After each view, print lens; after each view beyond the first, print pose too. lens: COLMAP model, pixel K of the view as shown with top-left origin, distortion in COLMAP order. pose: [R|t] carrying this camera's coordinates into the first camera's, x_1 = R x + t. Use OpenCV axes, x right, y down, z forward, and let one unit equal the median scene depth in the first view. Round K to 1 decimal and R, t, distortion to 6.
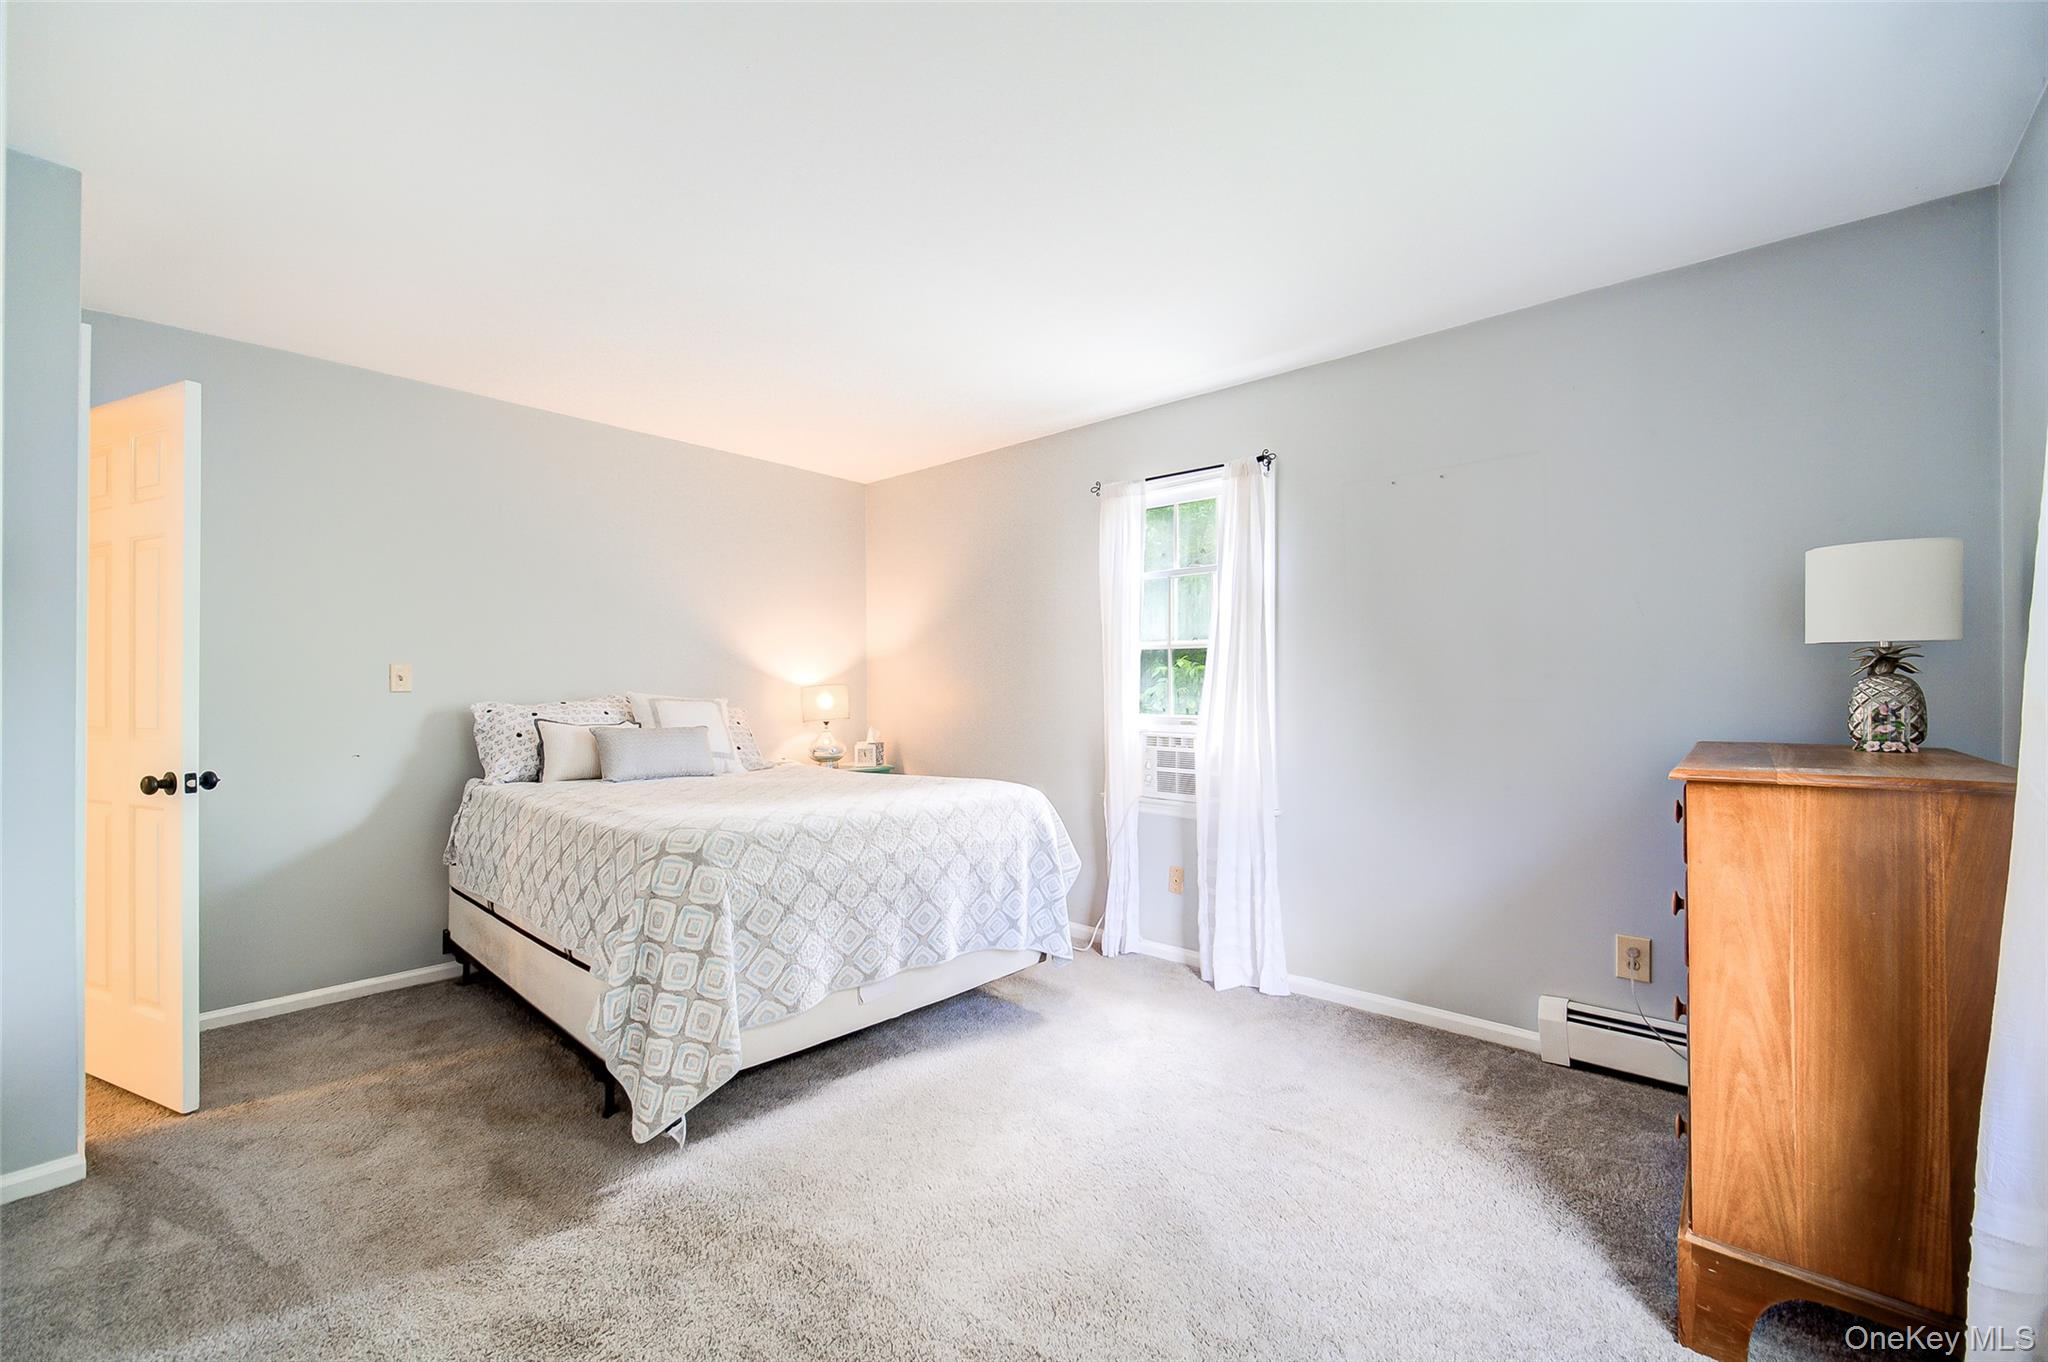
lens RADIAL K [[815.3, 0, 1003.6], [0, 815.3, 661.2], [0, 0, 1]] dist [-0.001025, -0.000062]
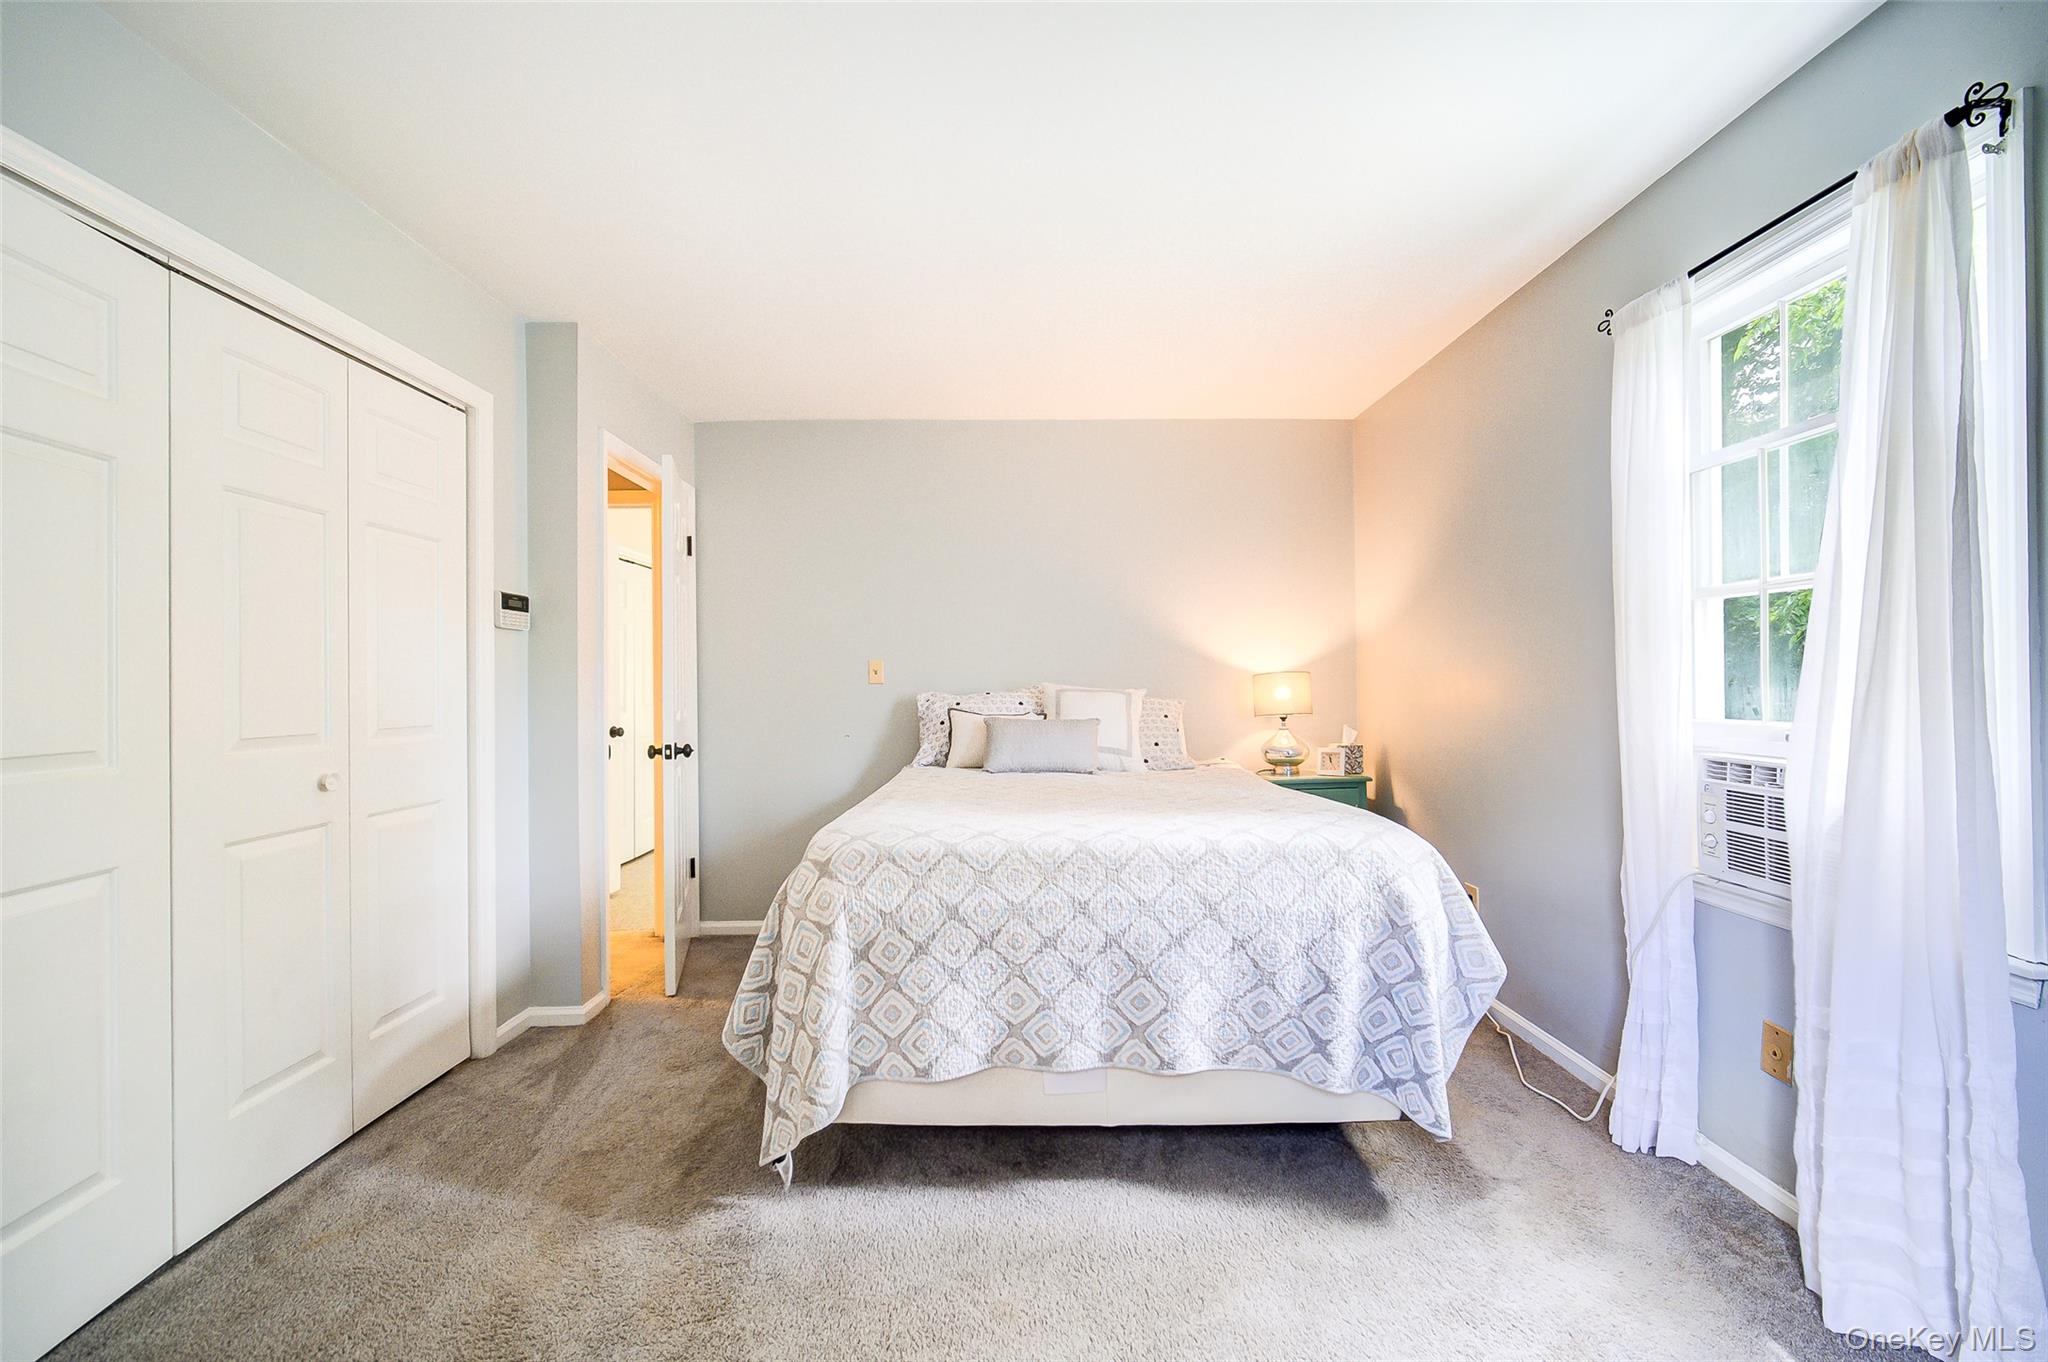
lens RADIAL K [[815.3, 0, 1003.6], [0, 815.3, 661.2], [0, 0, 1]] dist [-0.001025, -0.000062]
pose [[0.695362, -0.024666, -0.718236, 0.339517], [0.033448, 0.999439, -0.001941, 0.019994], [0.717881, -0.022674, 0.695797, 0.441932]]
